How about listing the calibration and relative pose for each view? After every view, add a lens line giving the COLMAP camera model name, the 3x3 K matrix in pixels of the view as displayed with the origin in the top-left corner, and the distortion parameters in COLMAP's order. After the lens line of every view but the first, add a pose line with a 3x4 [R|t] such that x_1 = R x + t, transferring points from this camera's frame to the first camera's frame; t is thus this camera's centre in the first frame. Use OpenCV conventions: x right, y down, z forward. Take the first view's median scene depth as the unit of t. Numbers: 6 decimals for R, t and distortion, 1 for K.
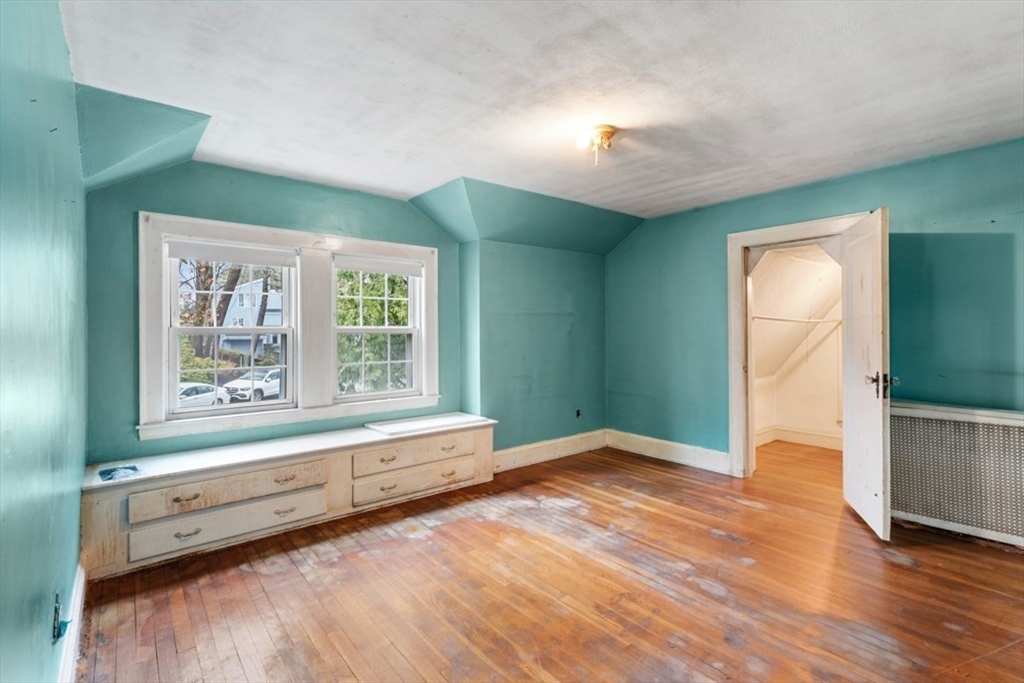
lens RADIAL K [[466.2, 0, 510.8], [0, 466.2, 334.8], [0, 0, 1]] dist [0.003384, 0.001341]
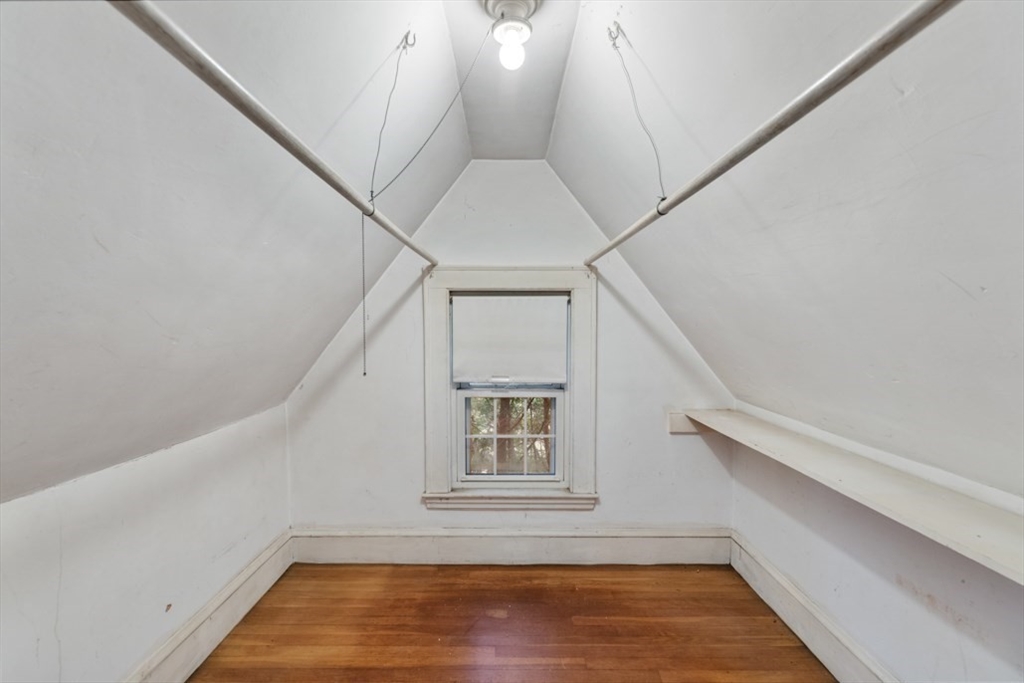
lens RADIAL K [[466.2, 0, 511.5], [0, 466.2, 339.0], [0, 0, 1]] dist [0.003384, 0.001341]
pose [[0.644350, -0.021569, 0.764427, 0.402362], [-0.001624, 0.999561, 0.029573, 0.022822], [-0.764729, -0.020297, 0.644032, 0.626548]]
